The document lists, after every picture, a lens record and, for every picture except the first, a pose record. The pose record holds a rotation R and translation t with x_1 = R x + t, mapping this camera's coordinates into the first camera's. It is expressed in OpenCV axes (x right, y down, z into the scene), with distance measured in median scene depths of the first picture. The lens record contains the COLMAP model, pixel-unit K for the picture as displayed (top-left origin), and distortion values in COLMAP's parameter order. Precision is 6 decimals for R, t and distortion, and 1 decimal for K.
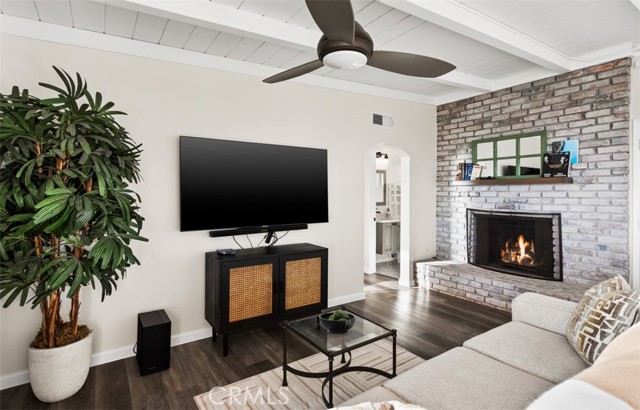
lens RADIAL K [[311.7, 0, 322.0], [0, 311.7, 191.6], [0, 0, 1]] dist [0.002577, 0.000479]
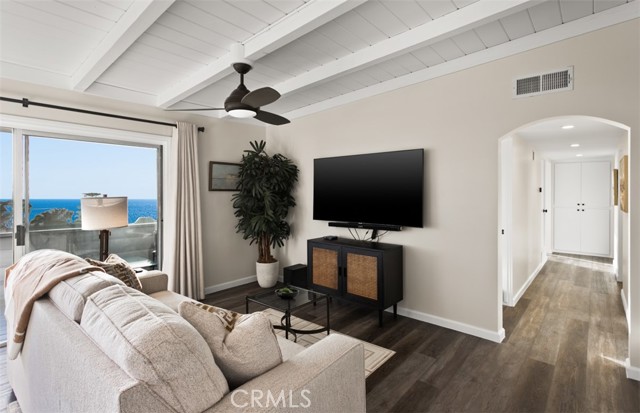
lens RADIAL K [[319.4, 0, 321.5], [0, 319.4, 196.1], [0, 0, 1]] dist [0.005284, 0.000403]
pose [[0.259557, 0.010171, -0.965674, 0.925436], [0.007118, 0.999897, 0.012444, -0.009478], [0.965701, -0.010104, 0.259458, 0.513548]]
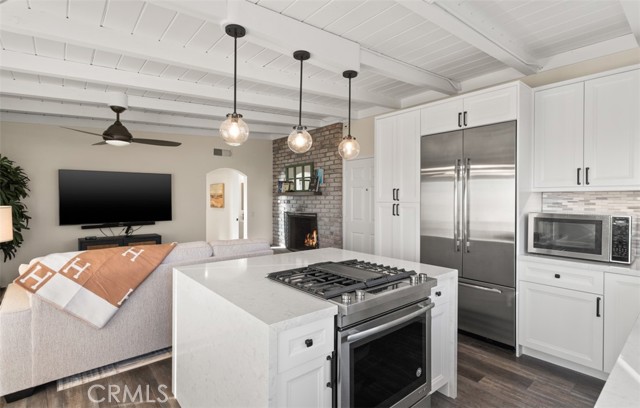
lens RADIAL K [[302.2, 0, 308.2], [0, 302.2, 200.5], [0, 0, 1]] dist [0.001497, 0.000406]
pose [[0.997107, -0.004553, 0.075880, 0.639948], [0.003598, 0.999913, 0.012726, -0.020811], [-0.075931, -0.012417, 0.997036, -0.617697]]
